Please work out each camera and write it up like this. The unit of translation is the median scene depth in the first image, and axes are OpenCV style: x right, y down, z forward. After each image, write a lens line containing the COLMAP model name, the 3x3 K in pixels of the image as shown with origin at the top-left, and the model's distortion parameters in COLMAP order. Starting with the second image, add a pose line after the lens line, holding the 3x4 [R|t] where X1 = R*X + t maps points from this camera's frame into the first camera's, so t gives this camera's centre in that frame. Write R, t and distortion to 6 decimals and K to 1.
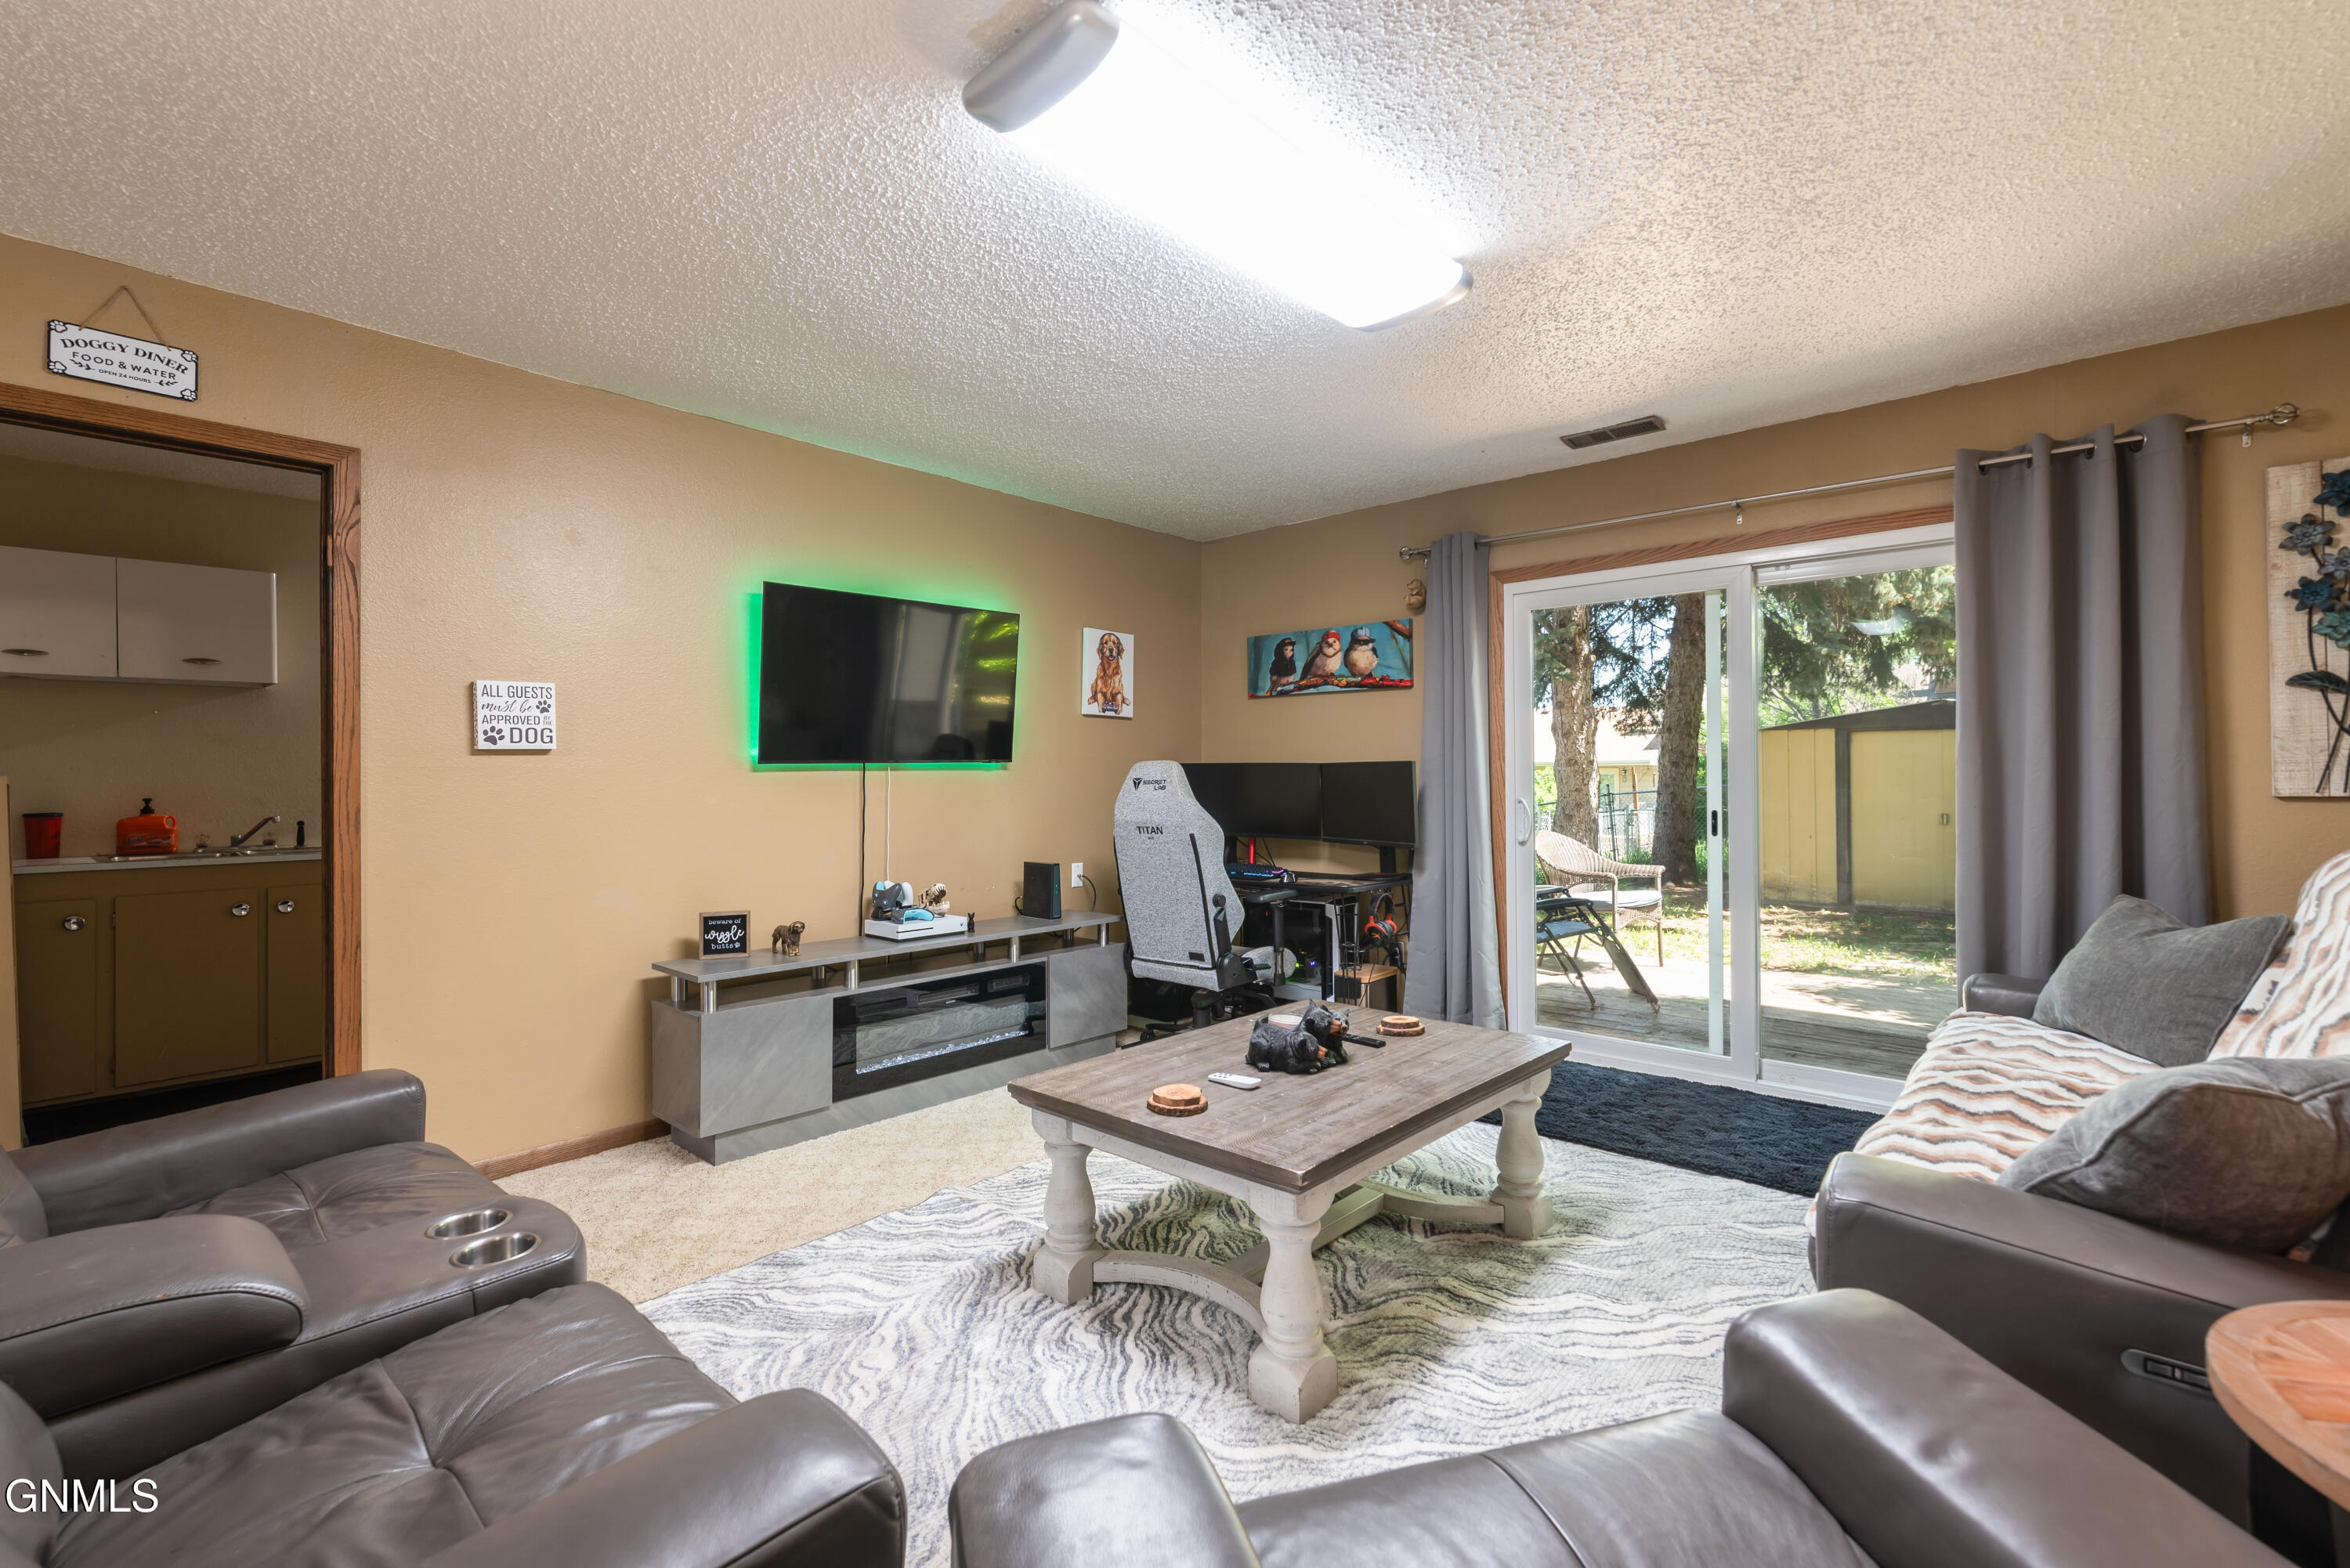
lens RADIAL K [[1012.4, 0, 1181.2], [0, 1012.4, 770.7], [0, 0, 1]] dist [0.000319, -0.000260]
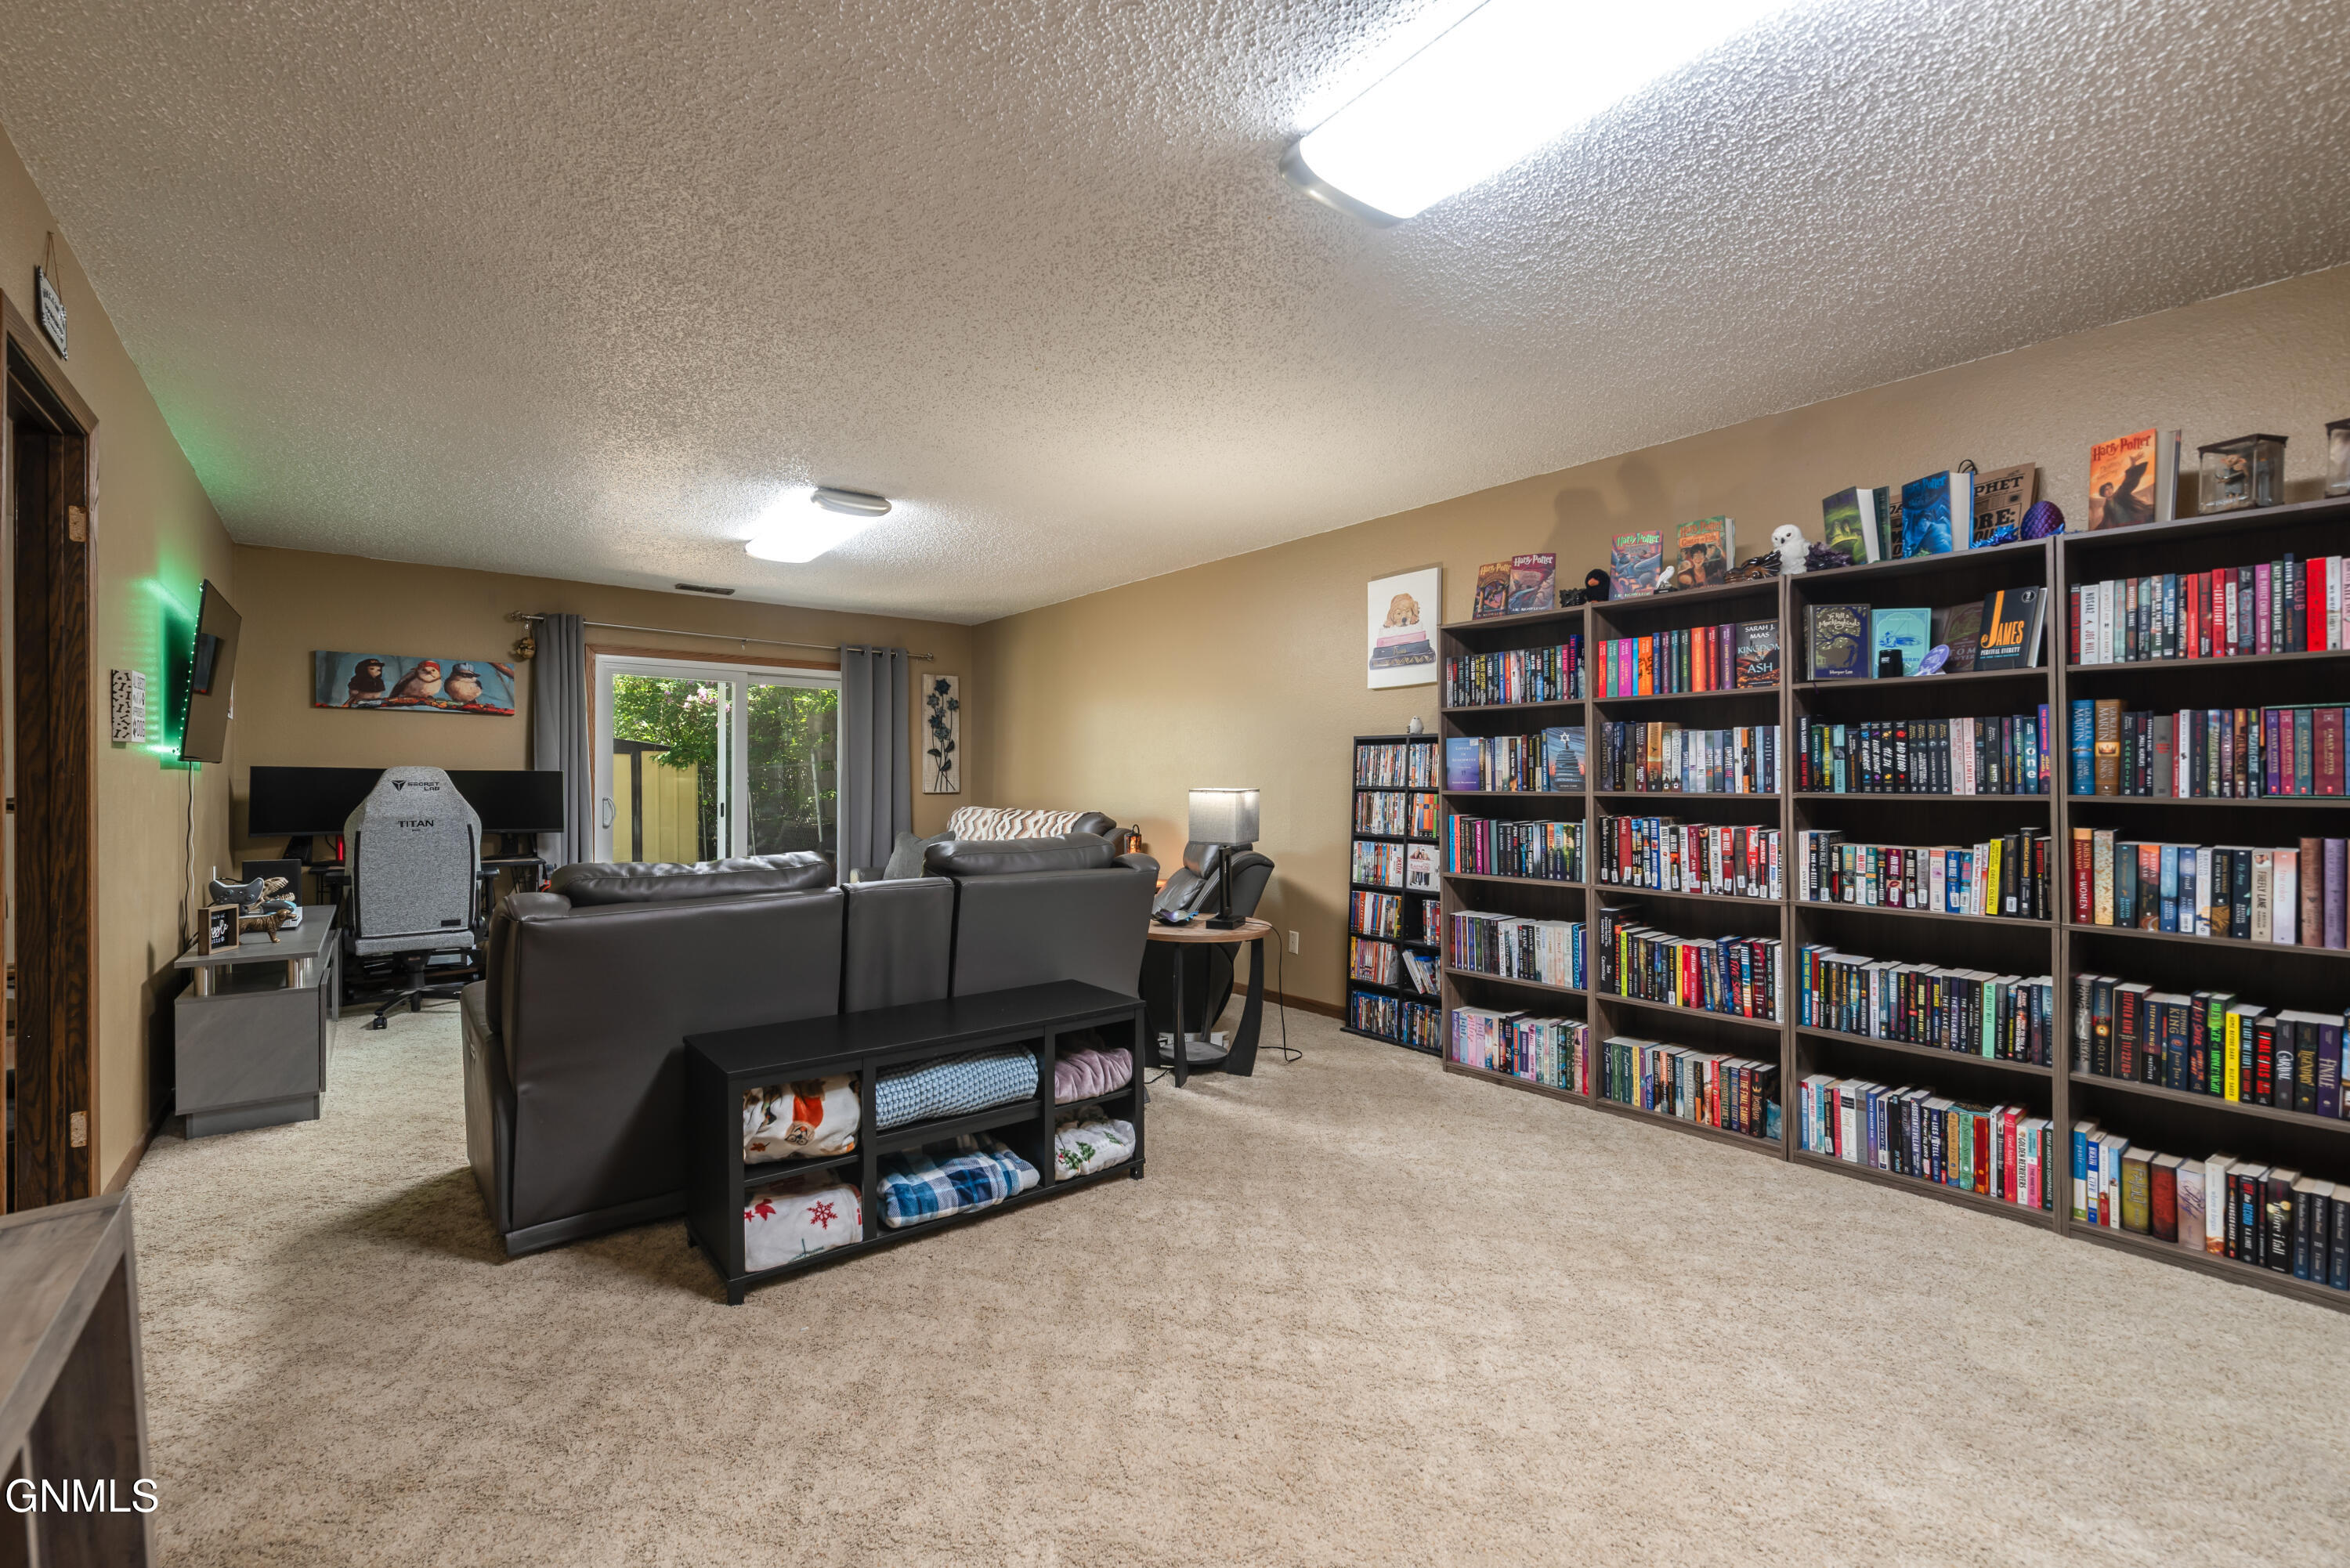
lens RADIAL K [[1012.4, 0, 1180.0], [0, 1012.4, 782.1], [0, 0, 1]] dist [0.000319, -0.000260]
pose [[0.157269, 0.013006, 0.987470, -0.924700], [-0.009205, 0.999889, -0.011704, 0.012854], [-0.987513, -0.007249, 0.157372, -0.077429]]
